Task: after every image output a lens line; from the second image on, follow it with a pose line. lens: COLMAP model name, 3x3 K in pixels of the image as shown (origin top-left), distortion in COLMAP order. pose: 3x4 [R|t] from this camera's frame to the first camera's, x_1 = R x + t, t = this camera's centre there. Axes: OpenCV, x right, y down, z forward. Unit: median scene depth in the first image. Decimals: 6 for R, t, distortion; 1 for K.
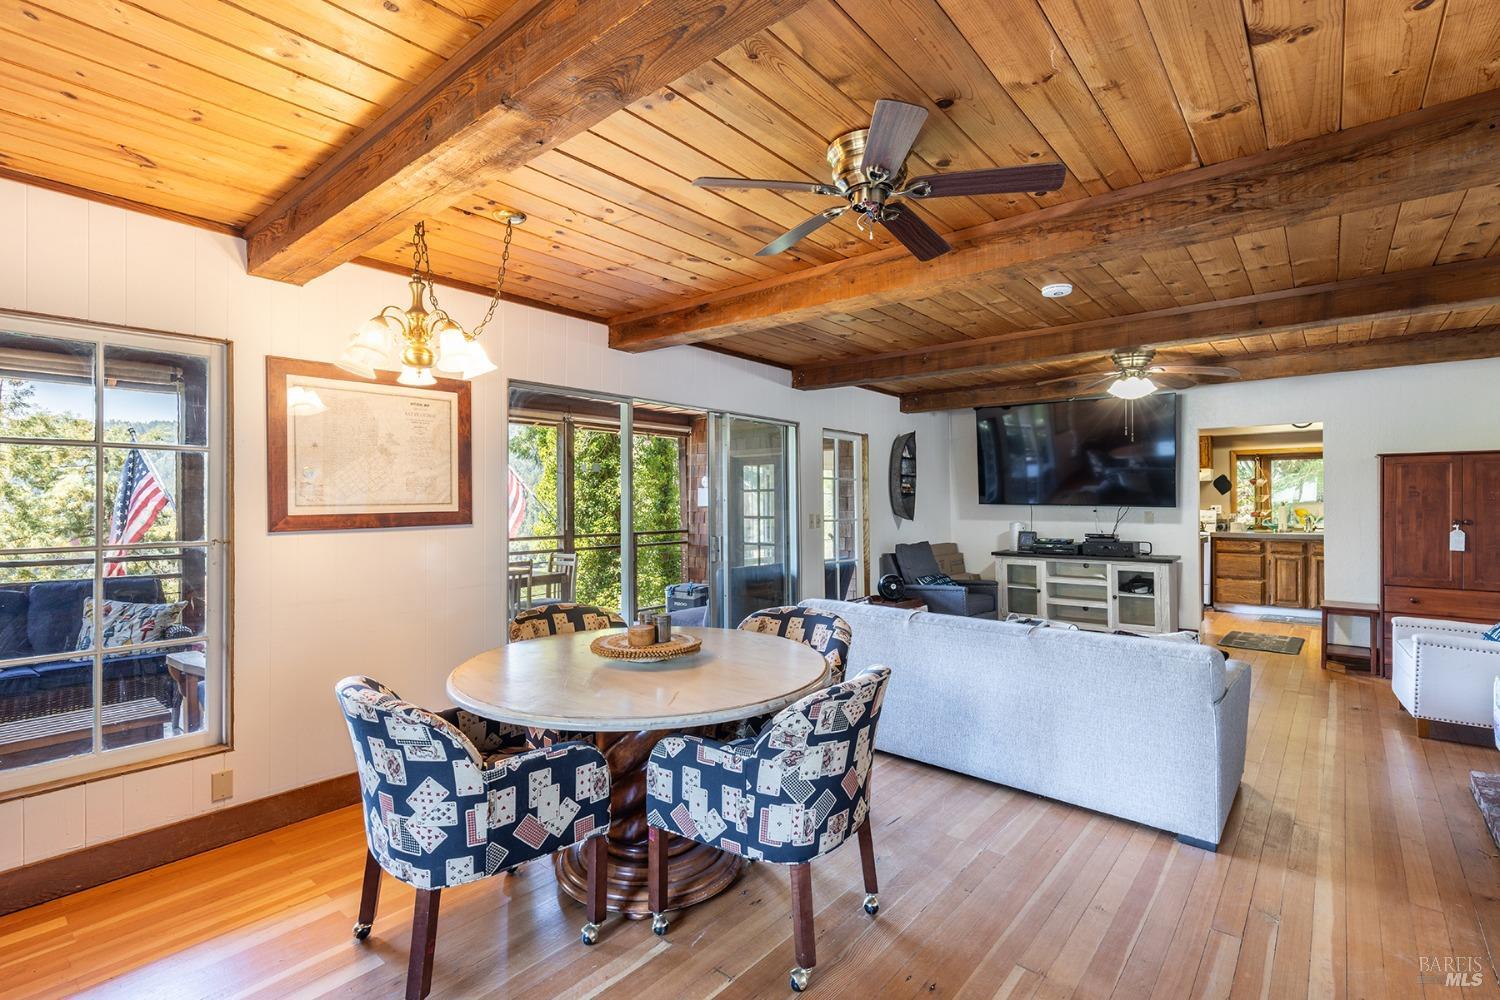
lens RADIAL K [[685.6, 0, 754.1], [0, 685.6, 505.9], [0, 0, 1]] dist [0.009137, 0.000011]
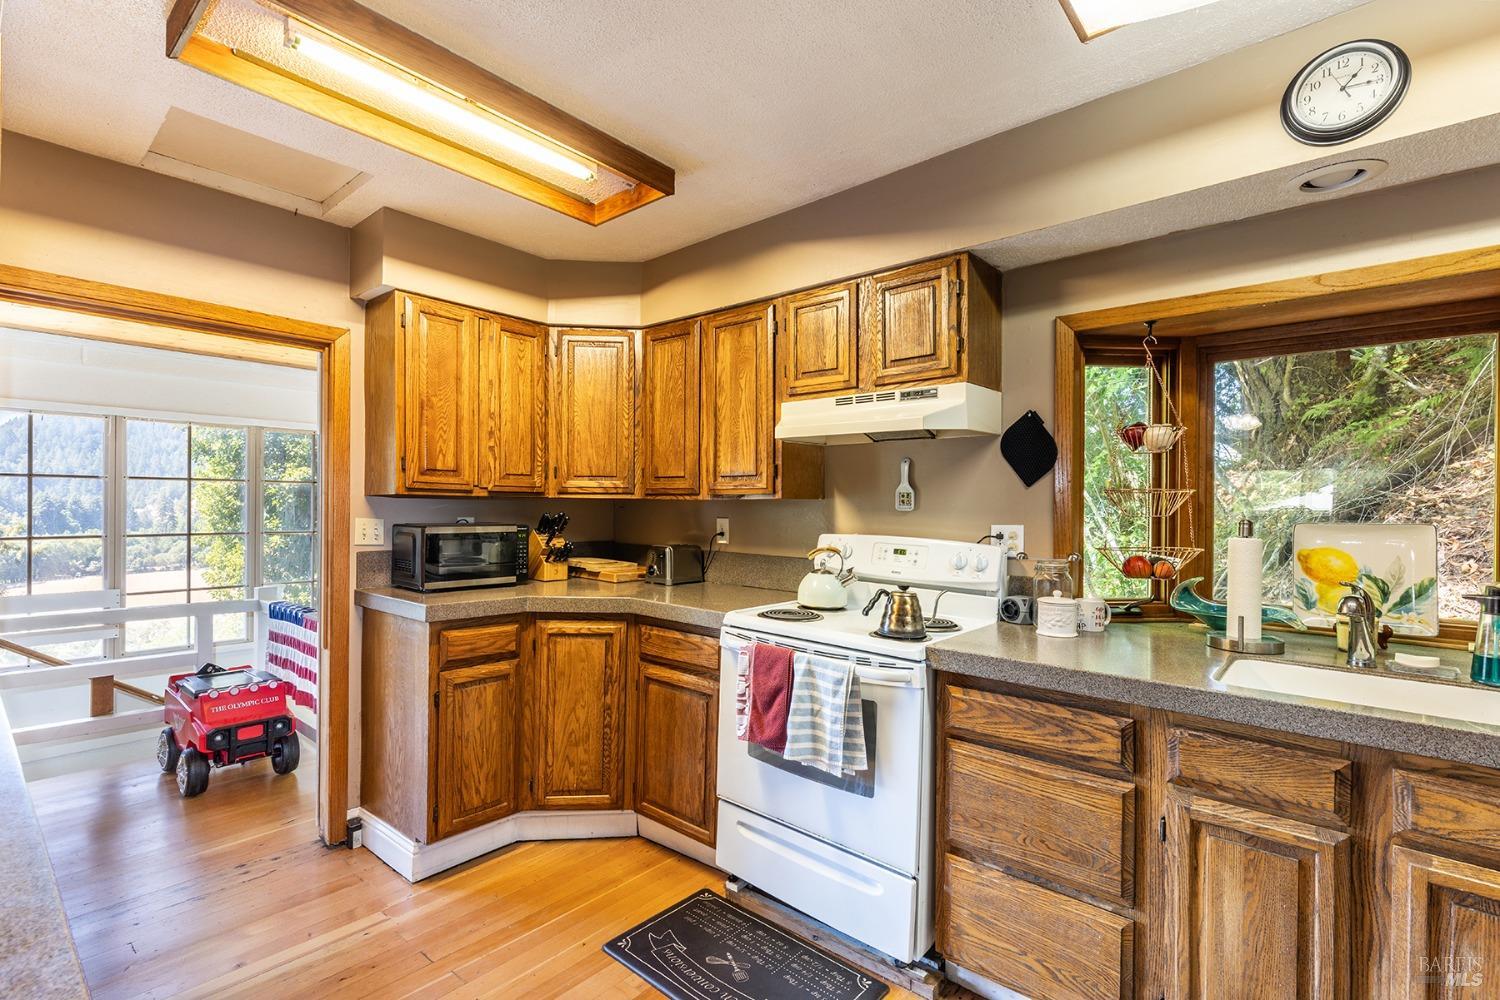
lens RADIAL K [[685.6, 0, 749.6], [0, 685.6, 500.1], [0, 0, 1]] dist [0.009137, 0.000011]
pose [[0.999806, 0.016391, -0.010965, 0.609656], [-0.016406, 0.999865, -0.001276, -0.009377], [0.010942, 0.001455, 0.999939, 0.775623]]
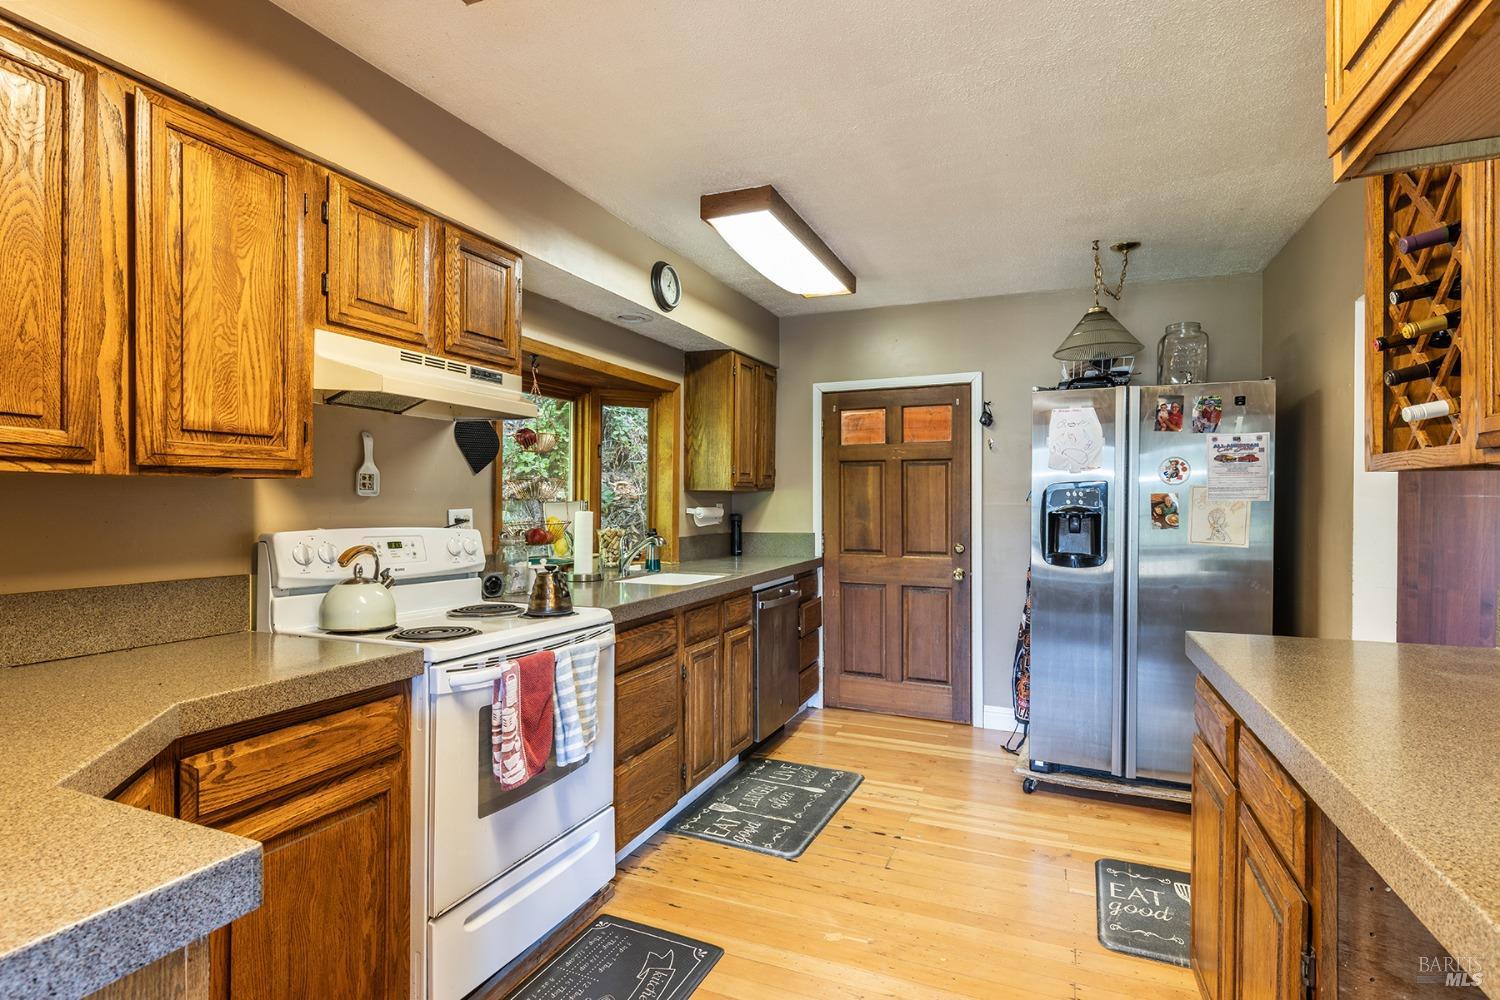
lens RADIAL K [[724.6, 0, 749.4], [0, 724.6, 502.0], [0, 0, 1]] dist [0.001380, -0.000019]
pose [[-0.293100, 0.007734, 0.956051, 0.374535], [-0.001647, 0.999962, -0.008594, -0.001868], [-0.956080, -0.004094, -0.293076, 1.036253]]
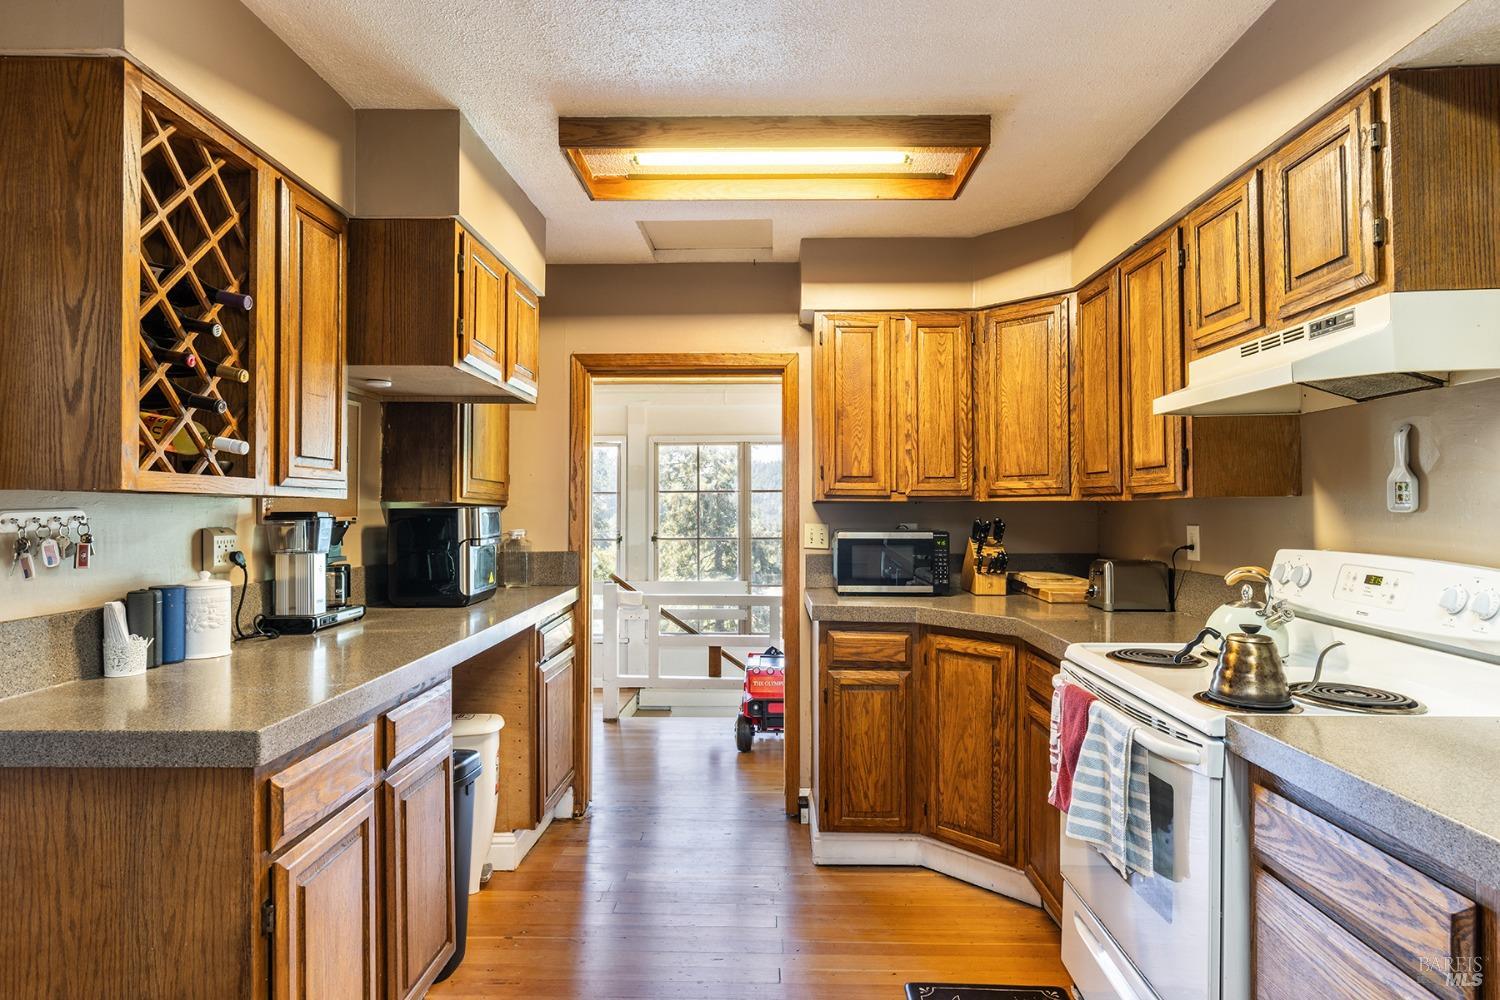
lens RADIAL K [[825.4, 0, 748.8], [0, 825.4, 500.1], [0, 0, 1]] dist [0.008876, -0.001300]
pose [[0.626372, -0.003025, -0.779518, 0.743651], [0.001316, 0.999995, -0.002824, -0.009108], [0.779523, 0.000743, 0.626373, 0.809378]]
